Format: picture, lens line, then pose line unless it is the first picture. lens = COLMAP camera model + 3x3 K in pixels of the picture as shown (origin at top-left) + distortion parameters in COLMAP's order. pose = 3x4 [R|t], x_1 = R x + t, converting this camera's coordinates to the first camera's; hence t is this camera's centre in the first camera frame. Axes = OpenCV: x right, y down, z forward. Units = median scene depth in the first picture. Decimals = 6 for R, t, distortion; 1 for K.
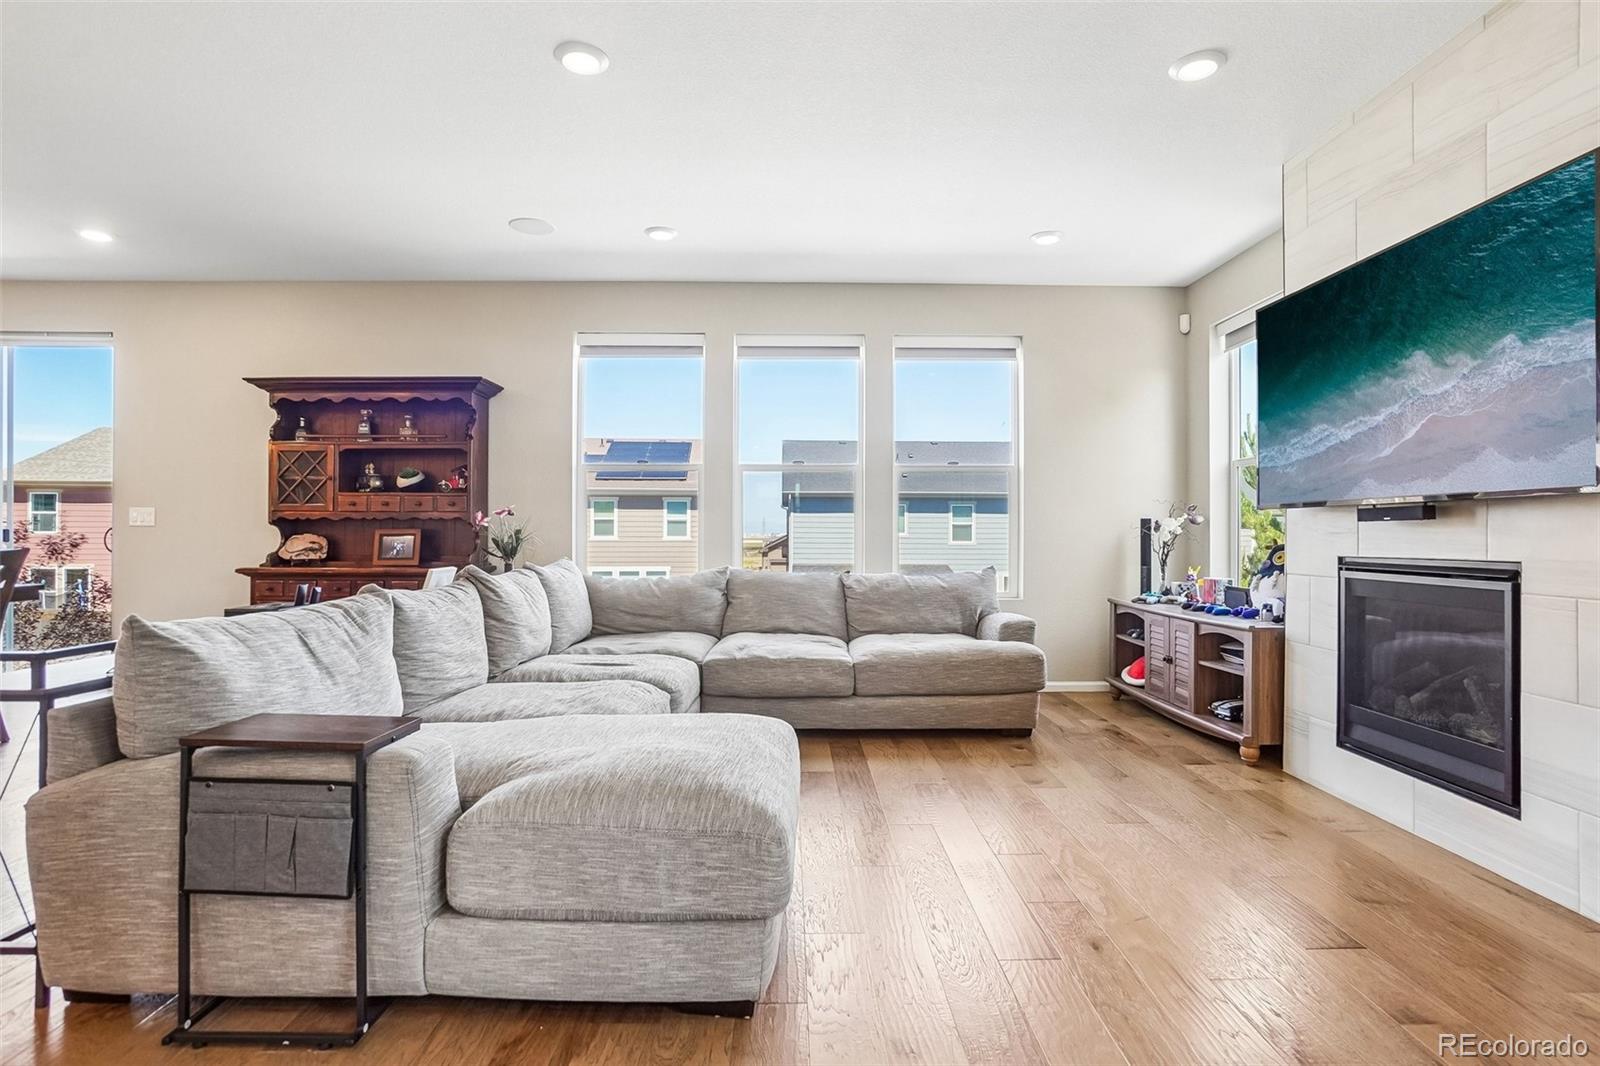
lens RADIAL K [[817.4, 0, 813.6], [0, 817.4, 529.6], [0, 0, 1]] dist [-0.039644, 0.015261]
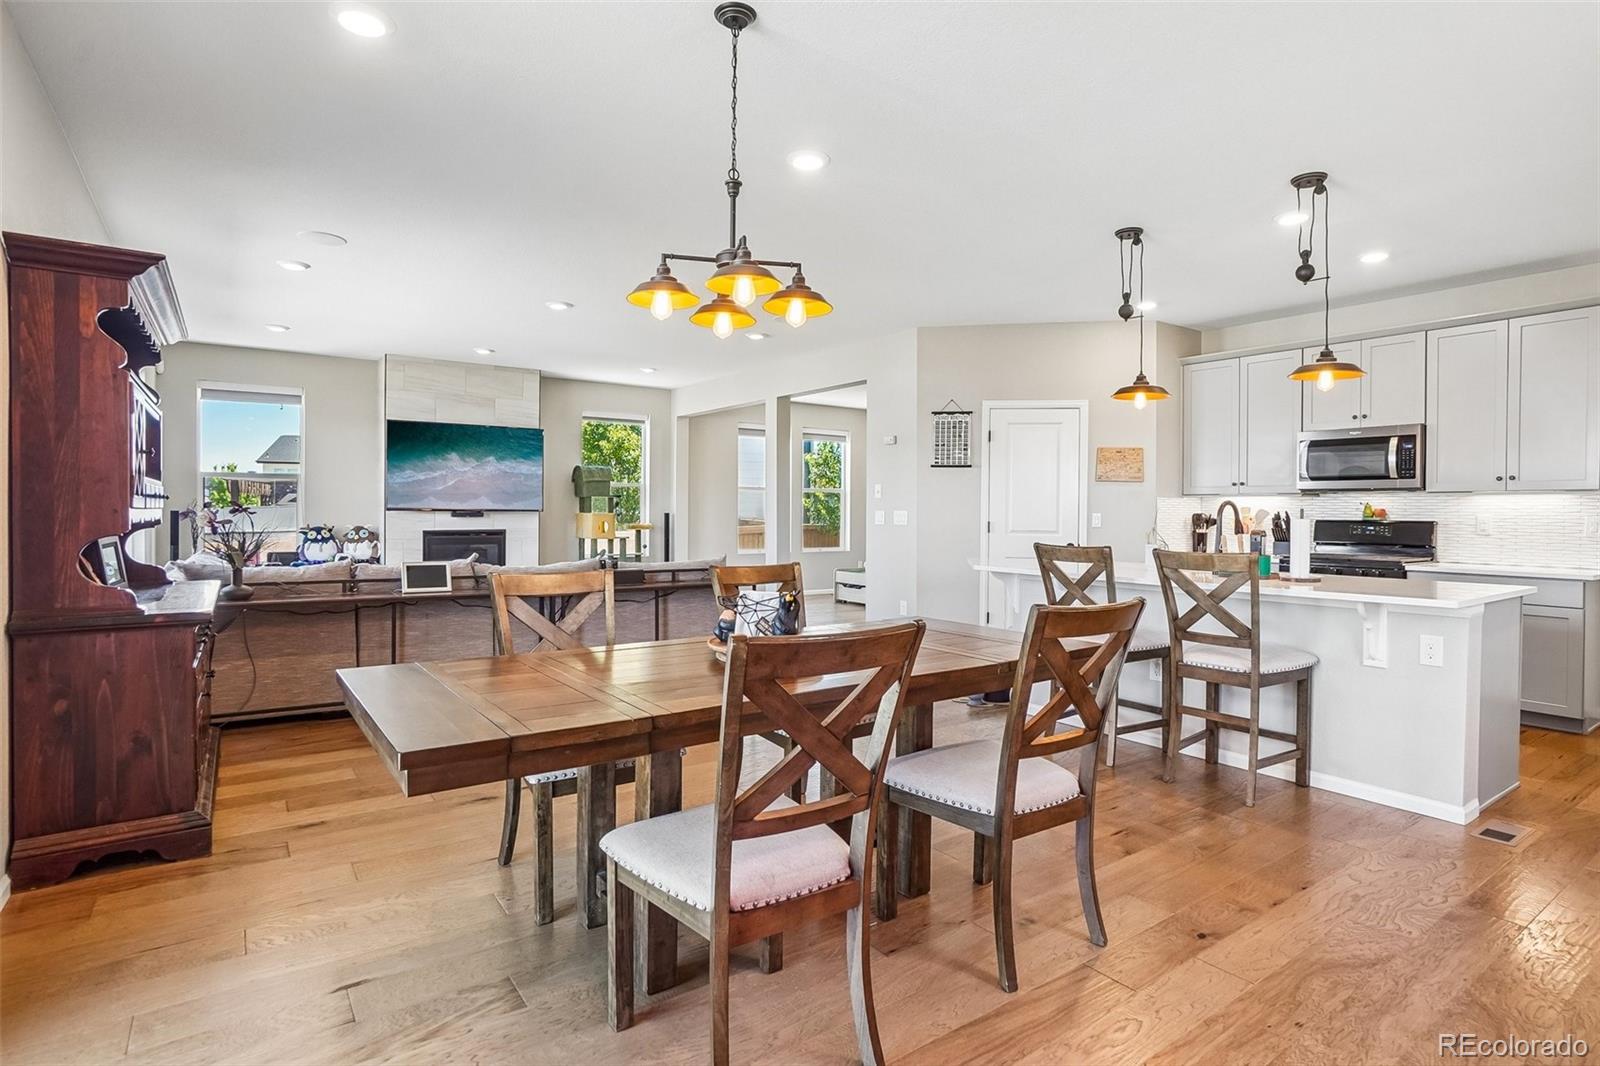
lens RADIAL K [[817.4, 0, 802.5], [0, 817.4, 518.4], [0, 0, 1]] dist [-0.039644, 0.015261]
pose [[-0.565645, -0.014313, 0.824524, -1.403134], [-0.011486, 0.999889, 0.009477, -0.028376], [-0.824569, -0.004110, -0.565747, 0.973018]]
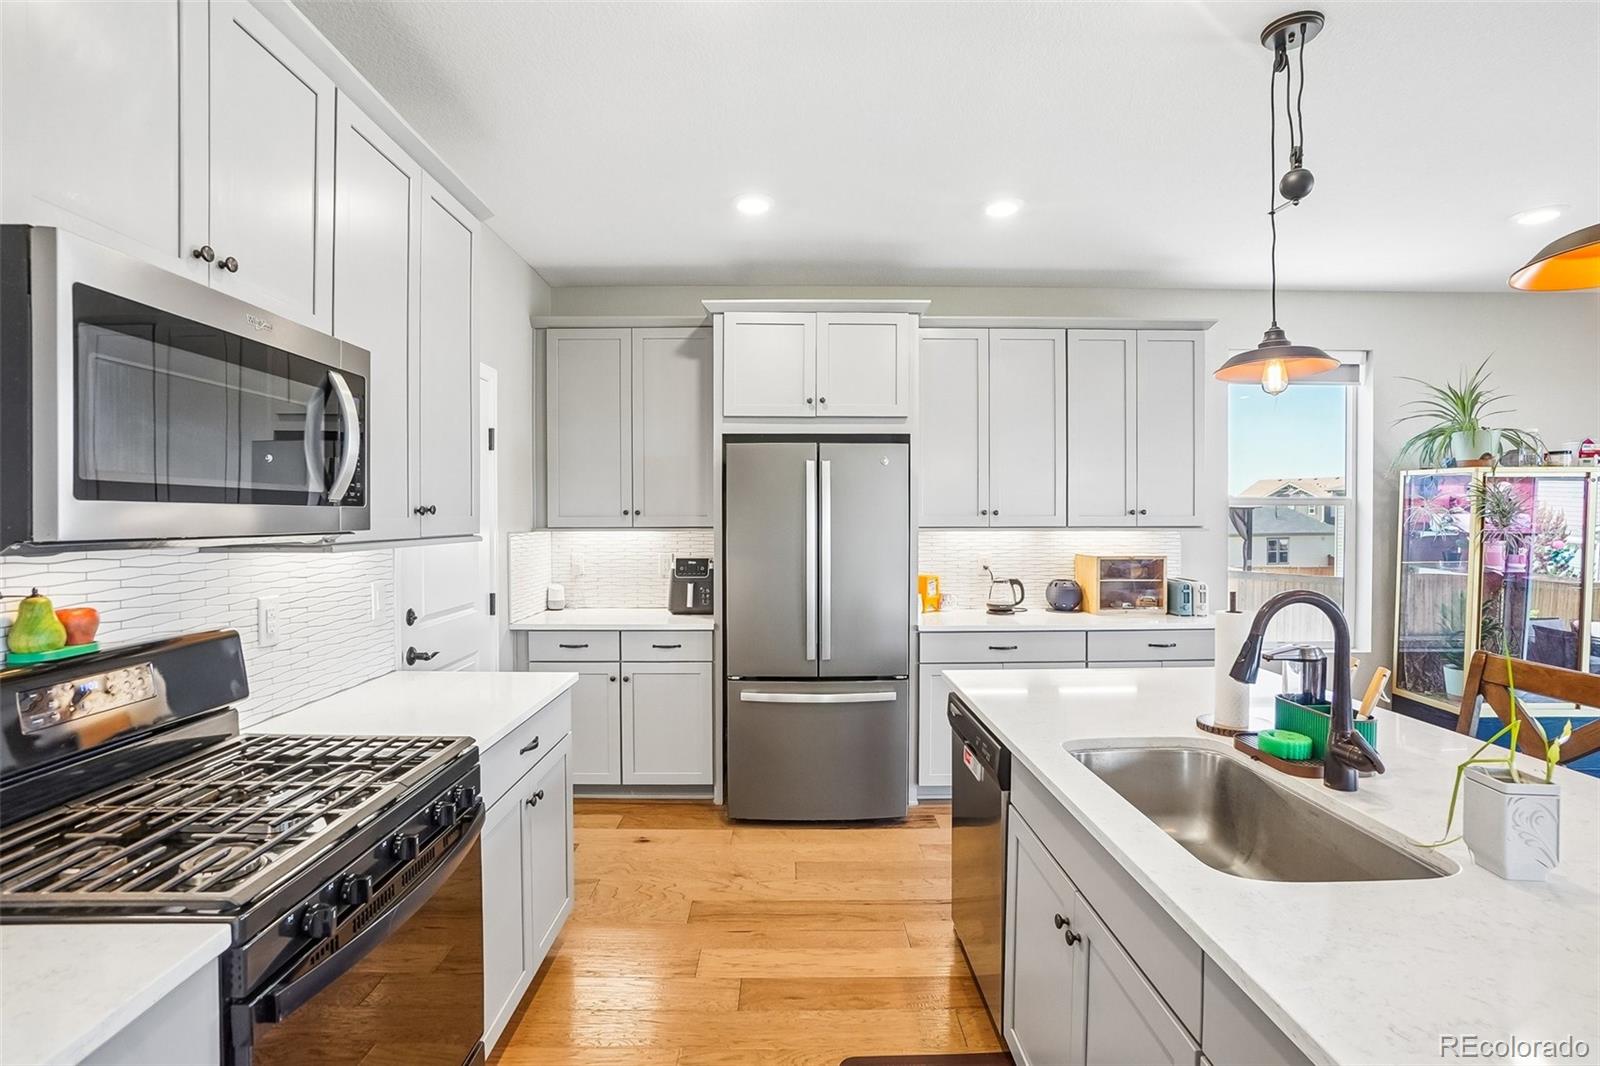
lens RADIAL K [[770.7, 0, 801.9], [0, 770.7, 530.4], [0, 0, 1]] dist [-0.040062, 0.012599]
pose [[-0.008816, 0.016428, -0.999826, -0.638946], [0.004296, 0.999856, 0.016390, -0.073507], [0.999952, -0.004151, -0.008885, -0.094600]]
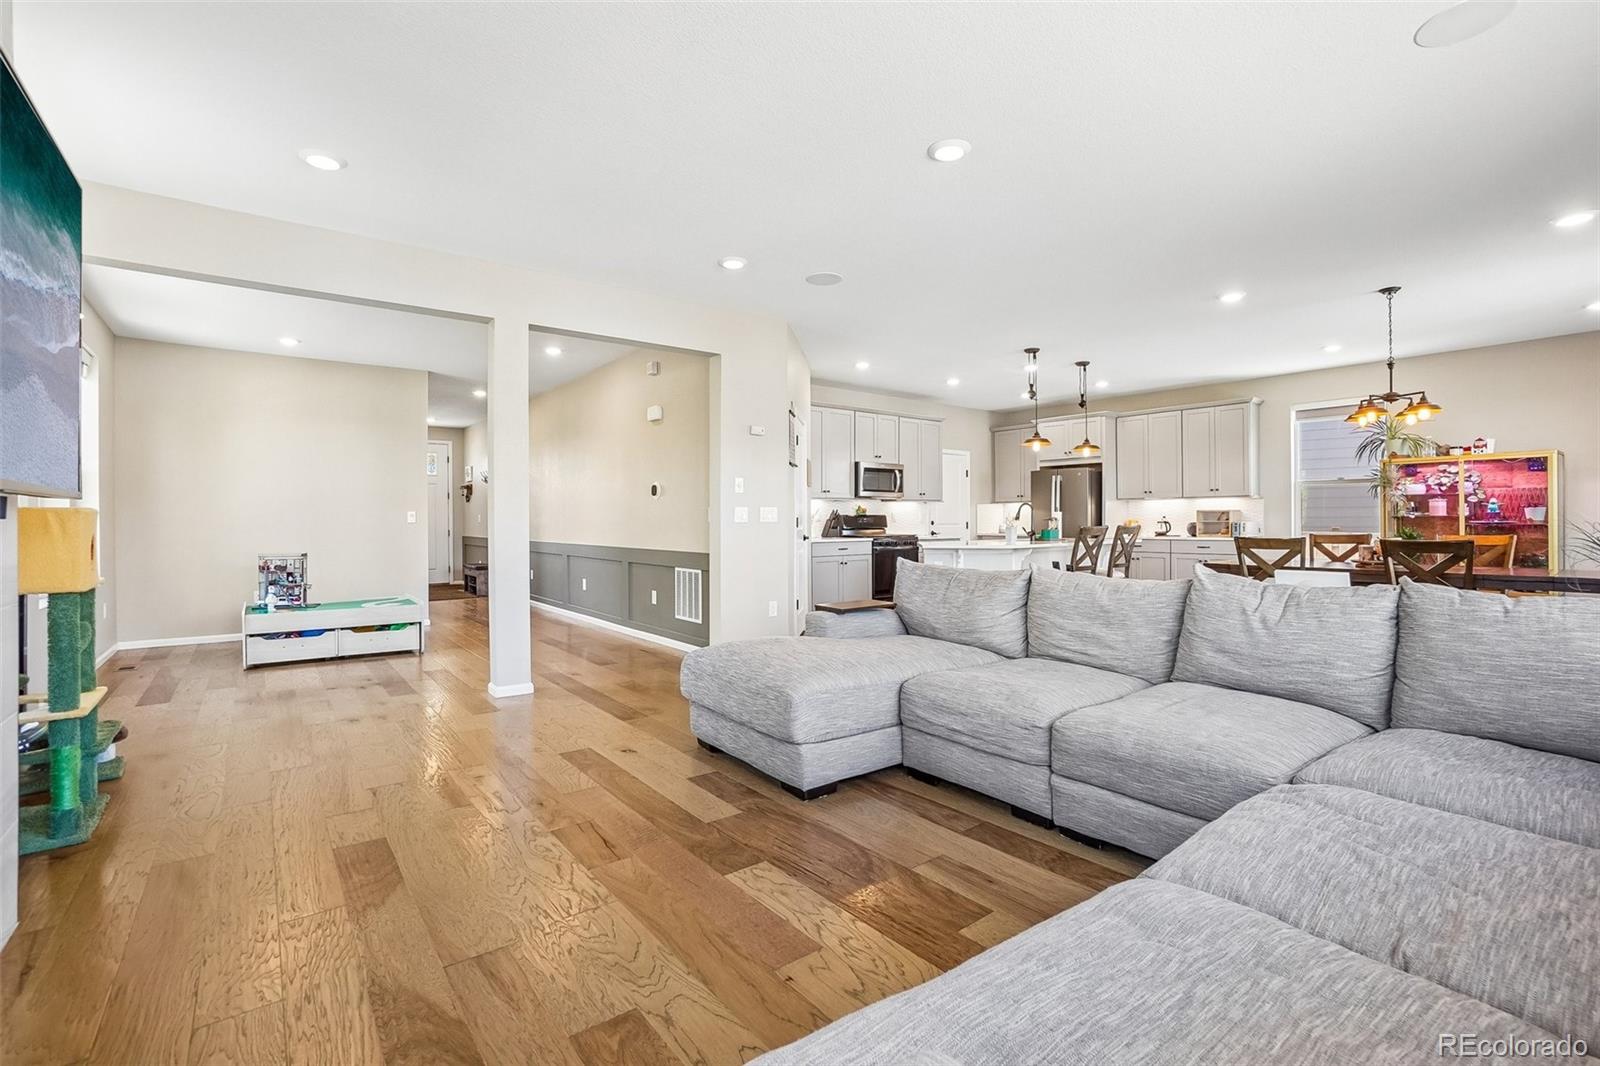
lens RADIAL K [[722.8, 0, 805.9], [0, 722.8, 519.3], [0, 0, 1]] dist [-0.032330, 0.001650]
pose [[-0.795658, 0.001108, -0.605745, 0.324091], [0.004307, 0.999983, -0.003827, -0.006165], [0.605731, -0.005654, -0.795649, 1.015380]]
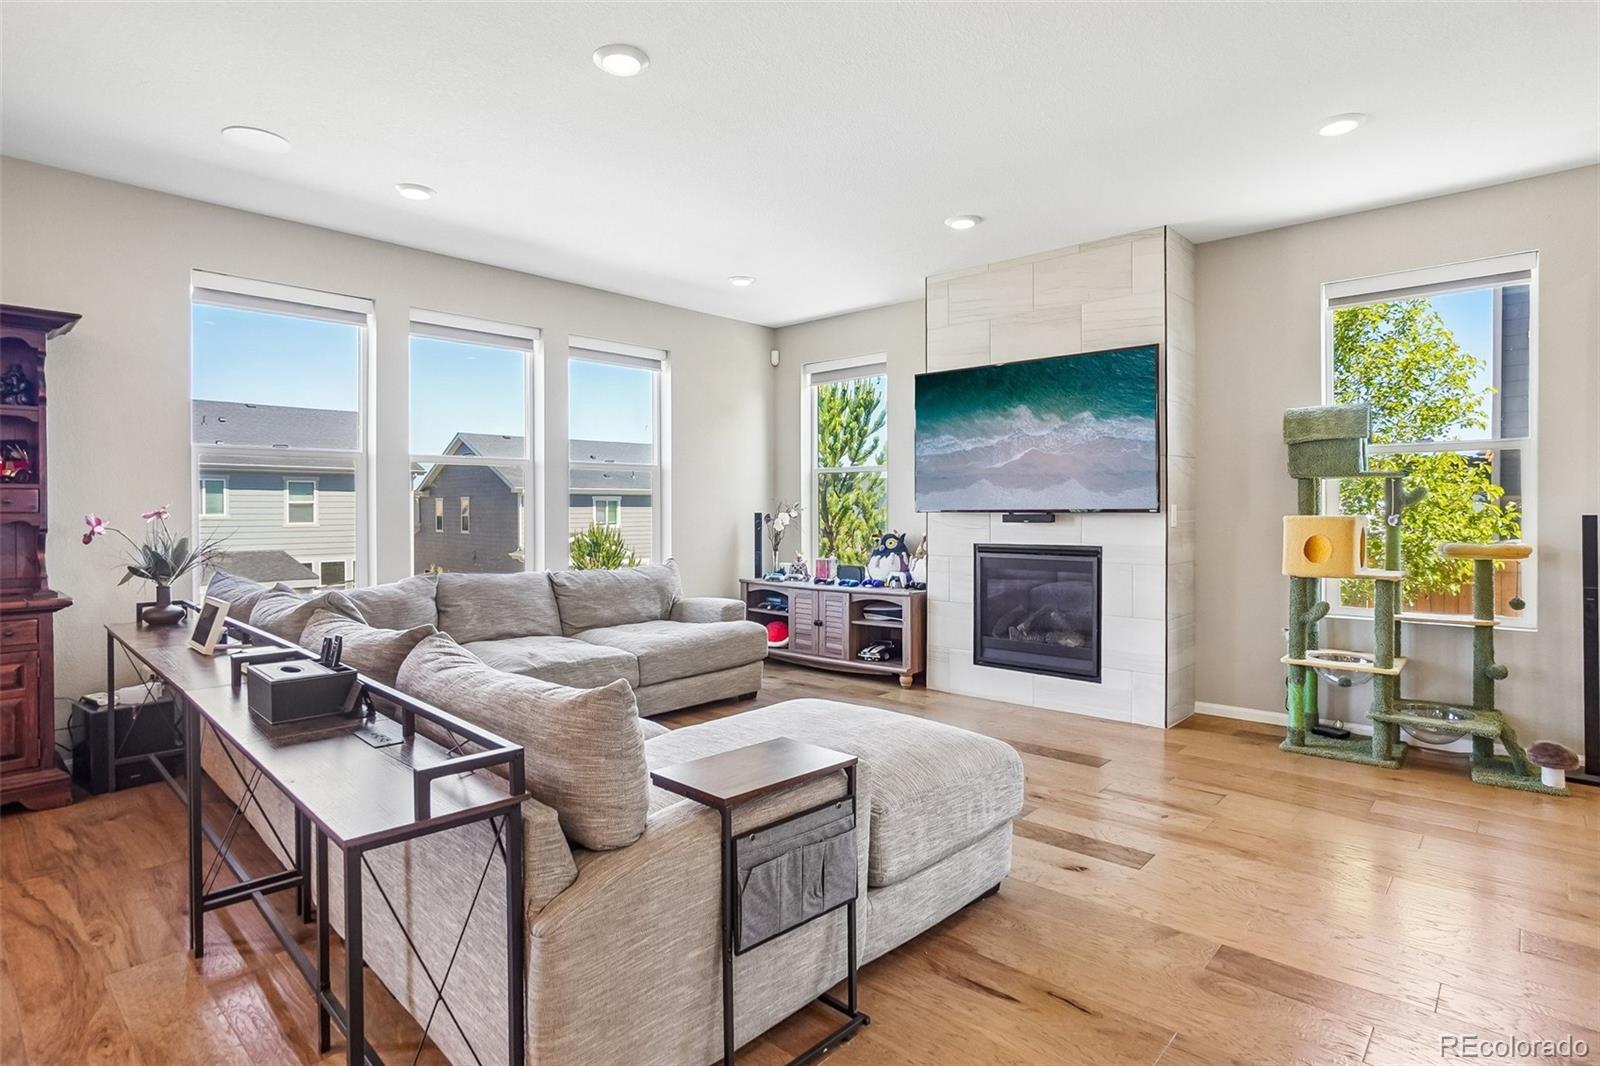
lens RADIAL K [[817.4, 0, 804.2], [0, 817.4, 516.4], [0, 0, 1]] dist [-0.039644, 0.015261]
pose [[0.689216, -0.010742, 0.724476, -0.487605], [0.001050, 0.999904, 0.013827, -0.028434], [-0.724555, -0.008769, 0.689161, 0.096959]]
